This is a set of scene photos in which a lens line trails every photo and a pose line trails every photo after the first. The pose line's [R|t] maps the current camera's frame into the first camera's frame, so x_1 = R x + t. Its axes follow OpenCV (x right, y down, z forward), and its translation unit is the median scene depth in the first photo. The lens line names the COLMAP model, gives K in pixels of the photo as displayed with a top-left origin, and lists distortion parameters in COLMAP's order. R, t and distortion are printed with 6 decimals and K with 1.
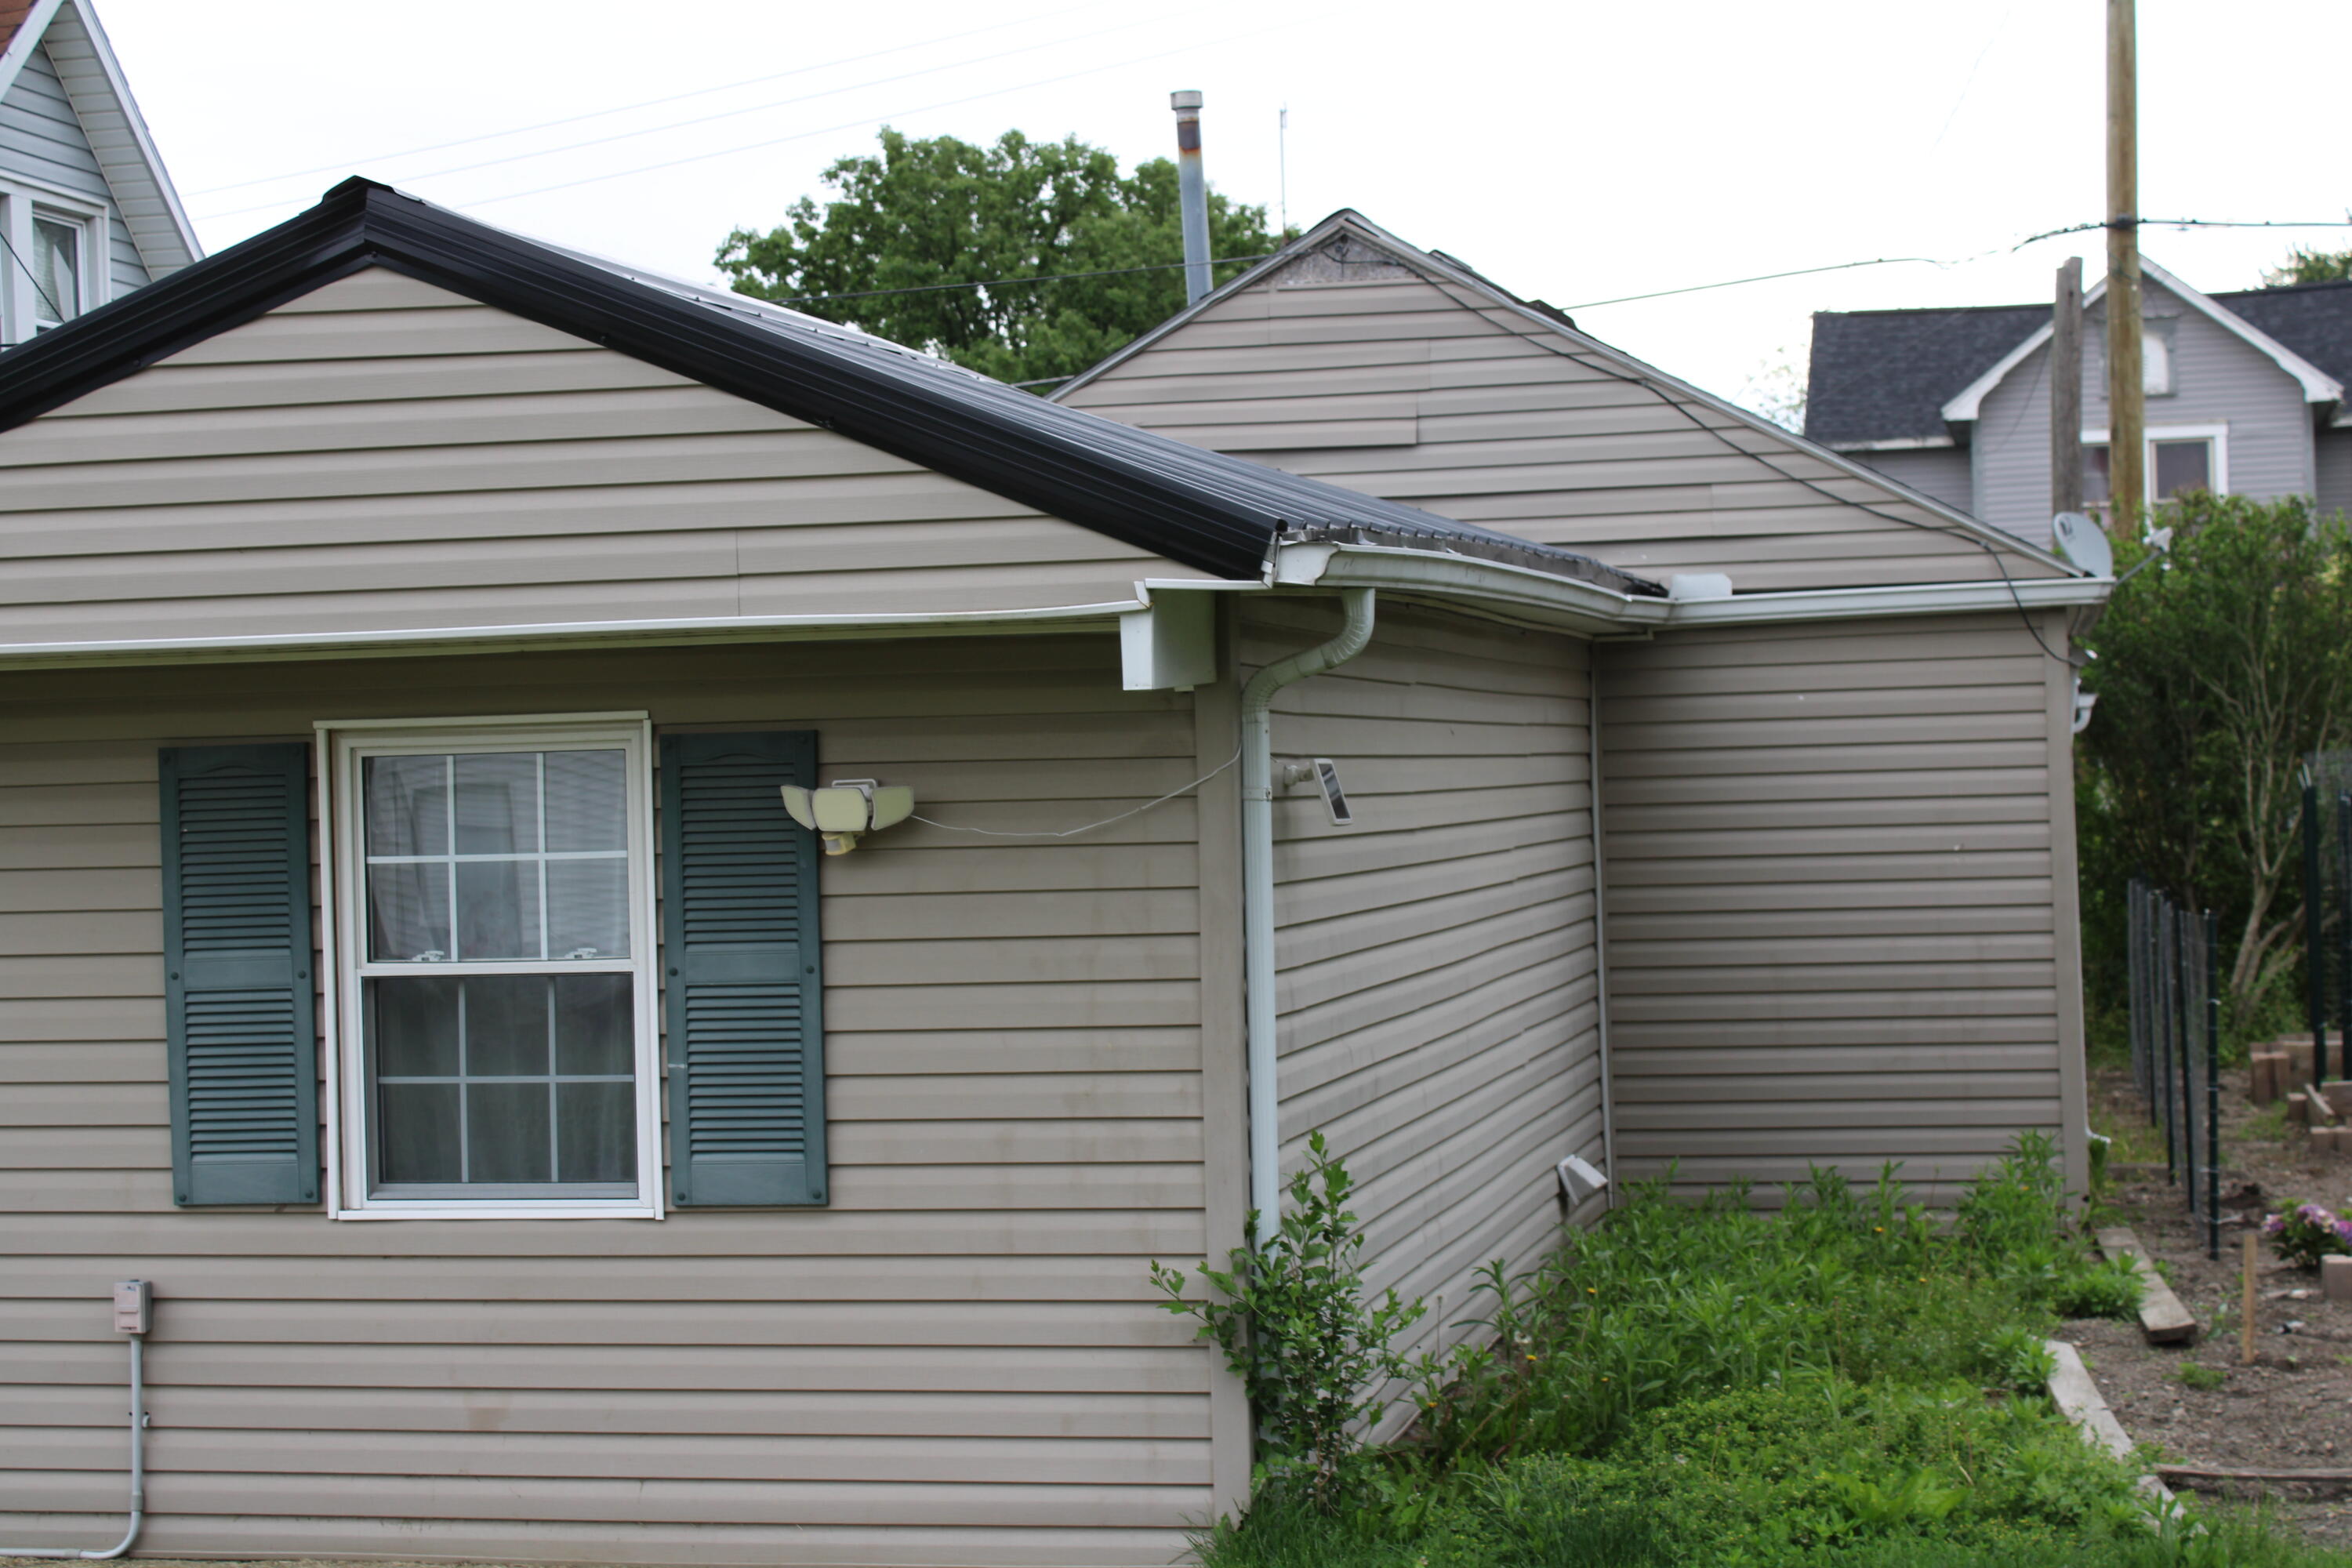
lens RADIAL K [[3731.1, 0, 1176.3], [0, 3731.1, 783.6], [0, 0, 1]] dist [0.006201, 0.000000]
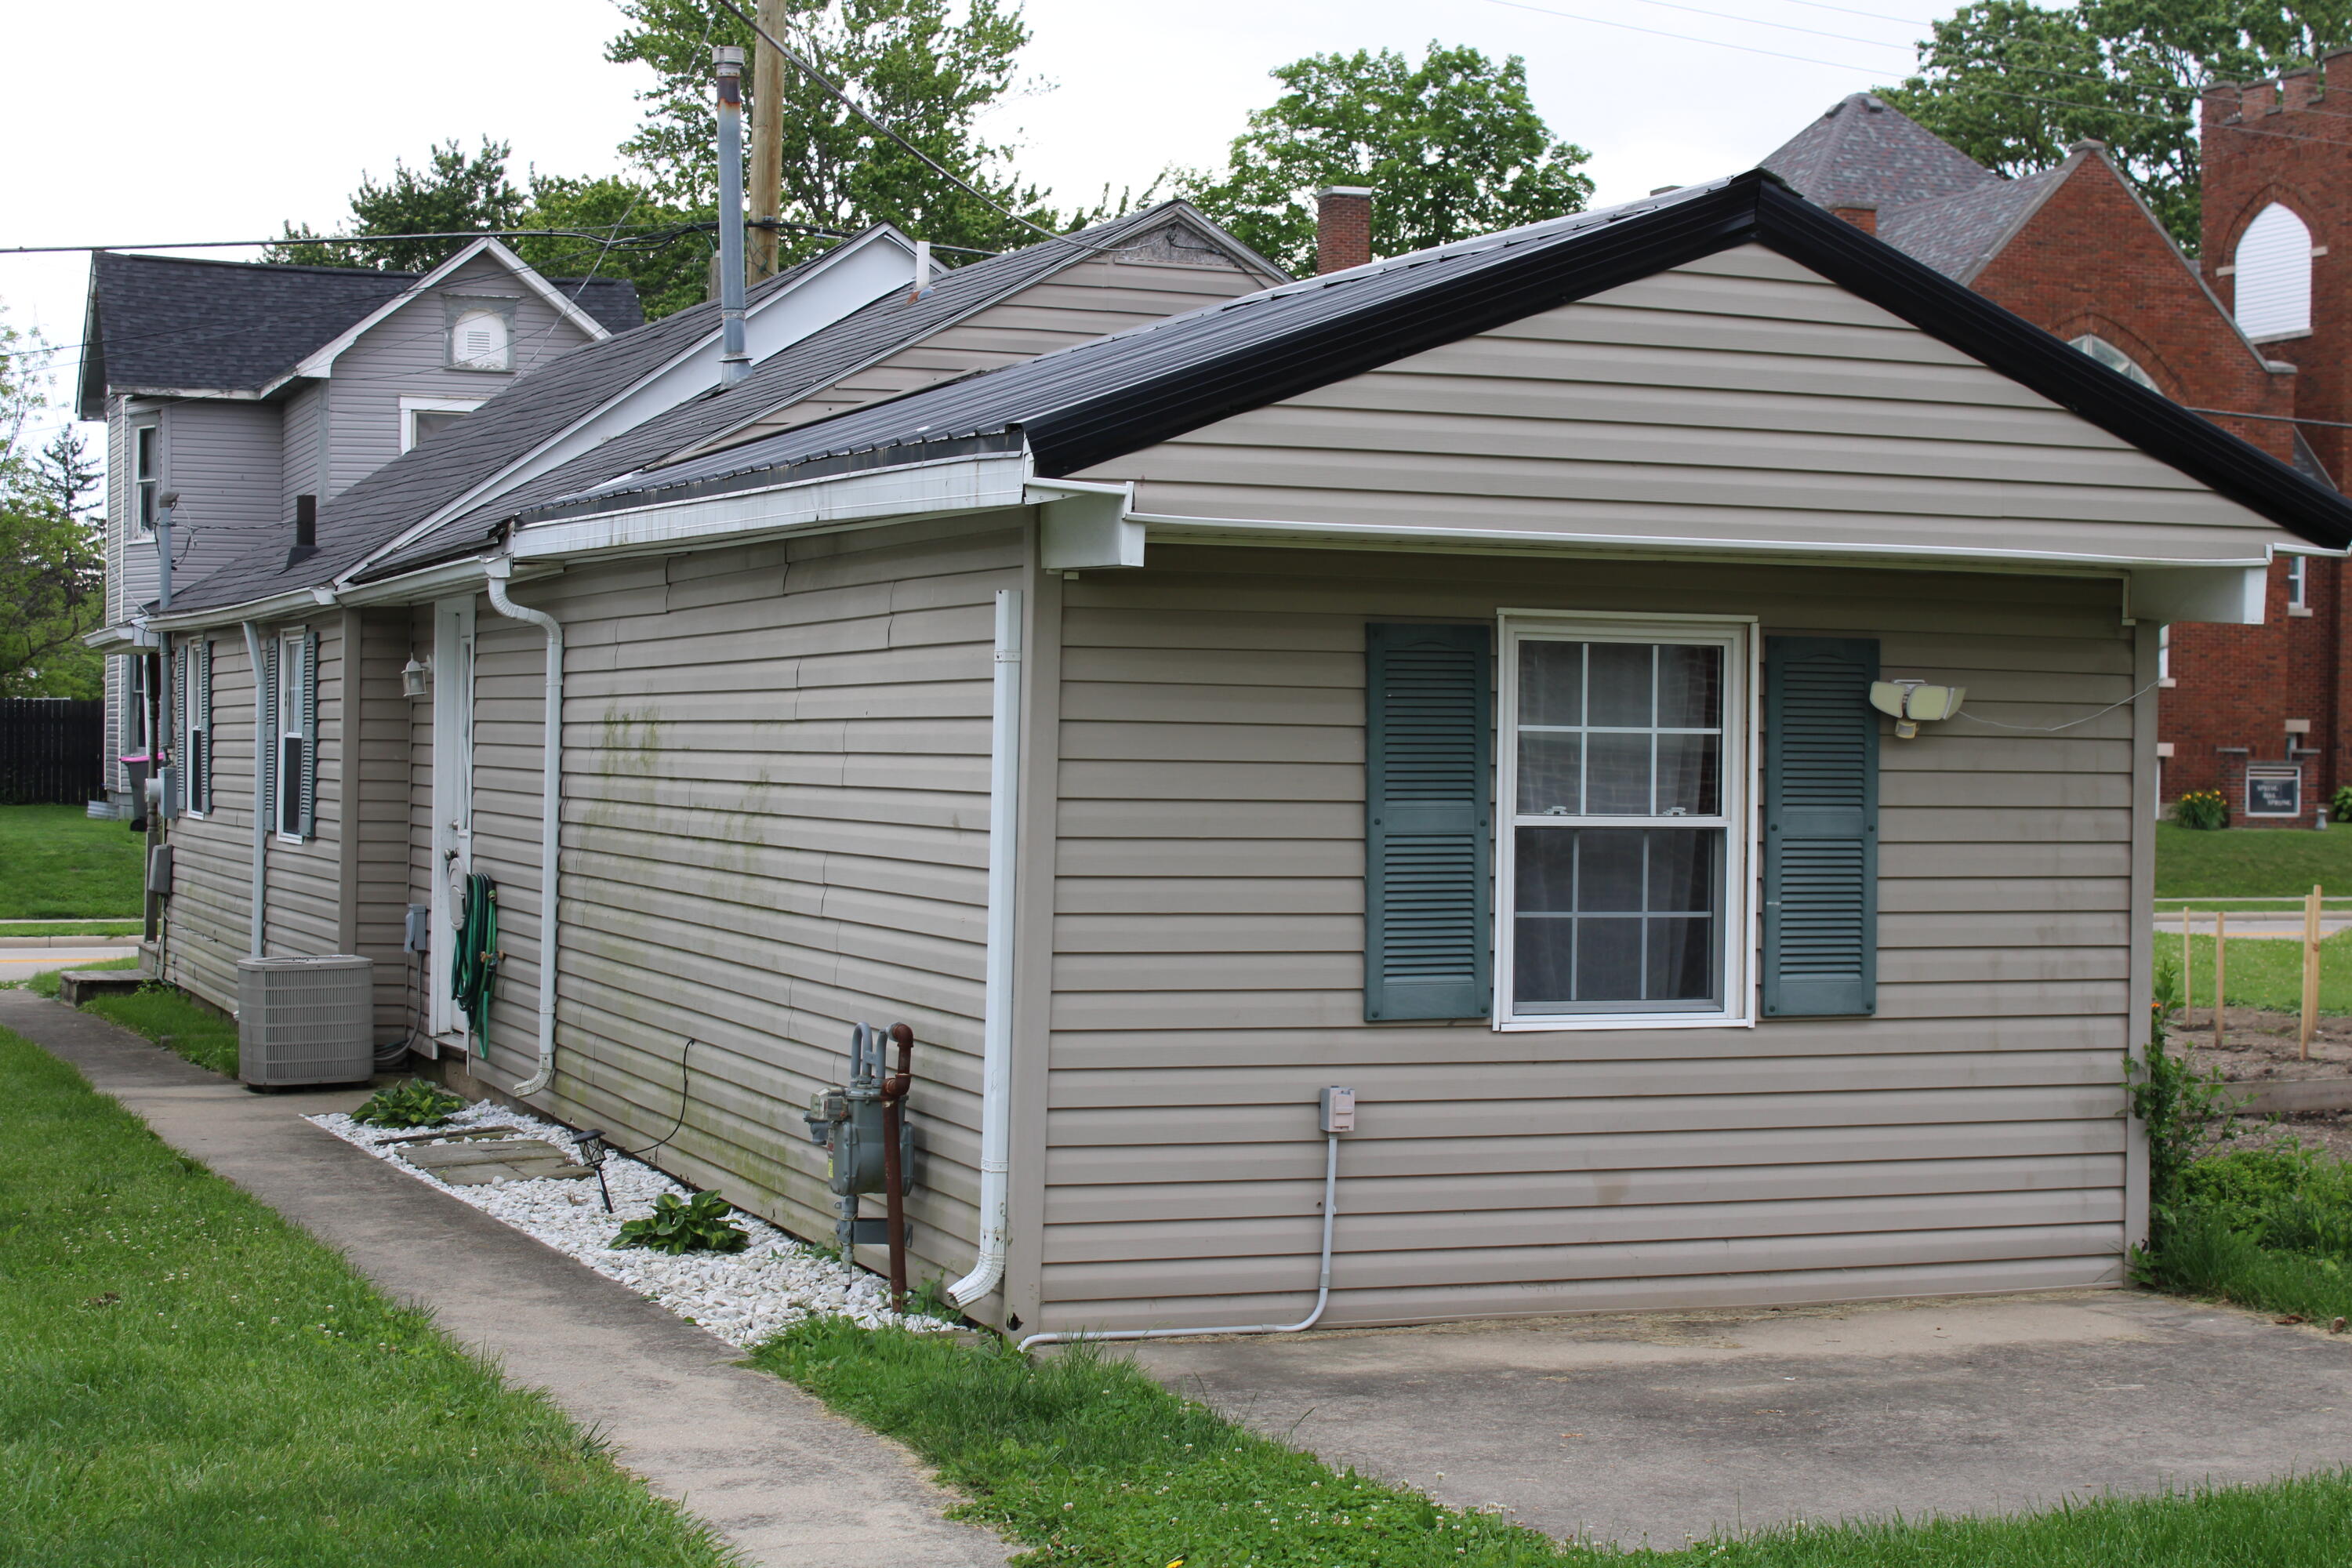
lens RADIAL K [[3731.1, 0, 1178.0], [0, 3731.1, 781.5], [0, 0, 1]] dist [0.006201, 0.000000]
pose [[0.831209, 0.032622, 0.555002, -0.970229], [-0.037420, 0.999296, -0.002694, 0.045041], [-0.554699, -0.018529, 0.831844, 0.077097]]
